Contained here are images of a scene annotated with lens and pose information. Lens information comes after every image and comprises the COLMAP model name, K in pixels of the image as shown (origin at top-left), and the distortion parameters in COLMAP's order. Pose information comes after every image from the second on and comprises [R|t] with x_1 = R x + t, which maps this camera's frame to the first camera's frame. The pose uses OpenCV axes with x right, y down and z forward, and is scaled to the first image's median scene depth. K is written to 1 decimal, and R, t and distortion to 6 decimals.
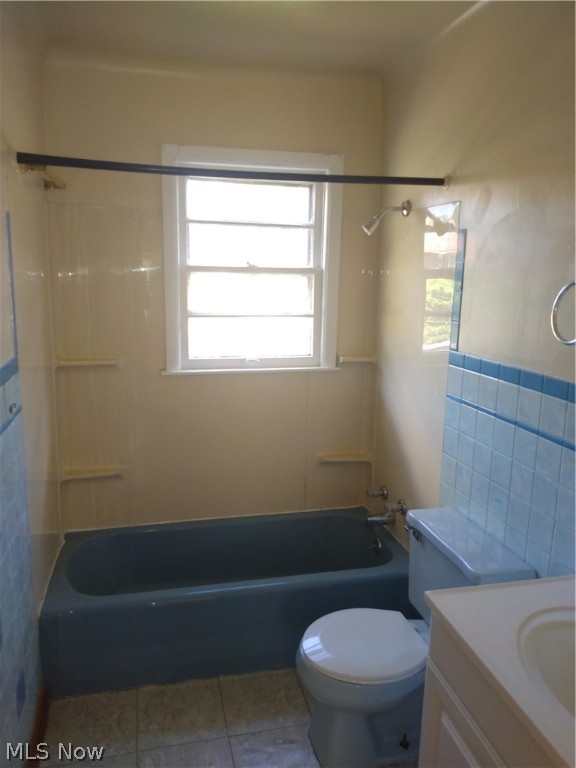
lens RADIAL K [[600.9, 0, 288.8], [0, 600.9, 382.8], [0, 0, 1]] dist [0.081271, -0.129536]
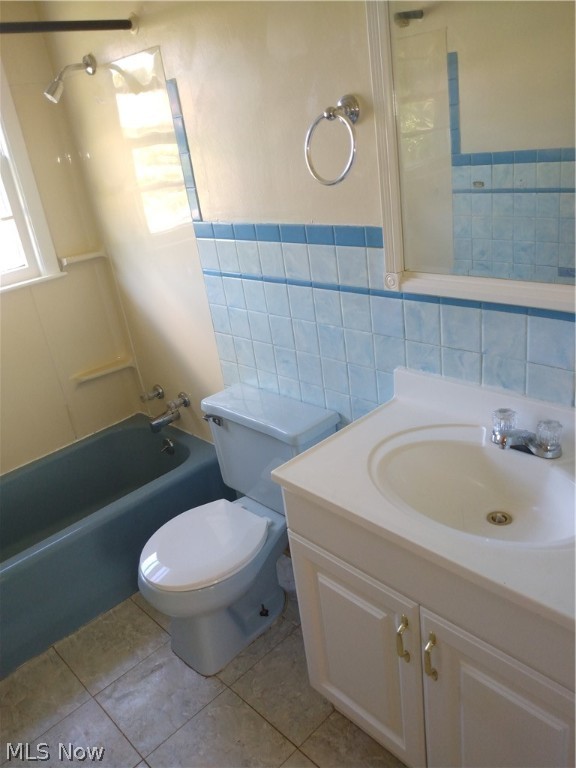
lens RADIAL K [[600.9, 0, 288.8], [0, 600.9, 382.8], [0, 0, 1]] dist [0.081271, -0.129536]
pose [[0.855953, -0.315915, 0.409319, -0.064348], [0.236046, 0.943081, 0.234265, -0.005229], [-0.460029, -0.103901, 0.881804, 0.100460]]
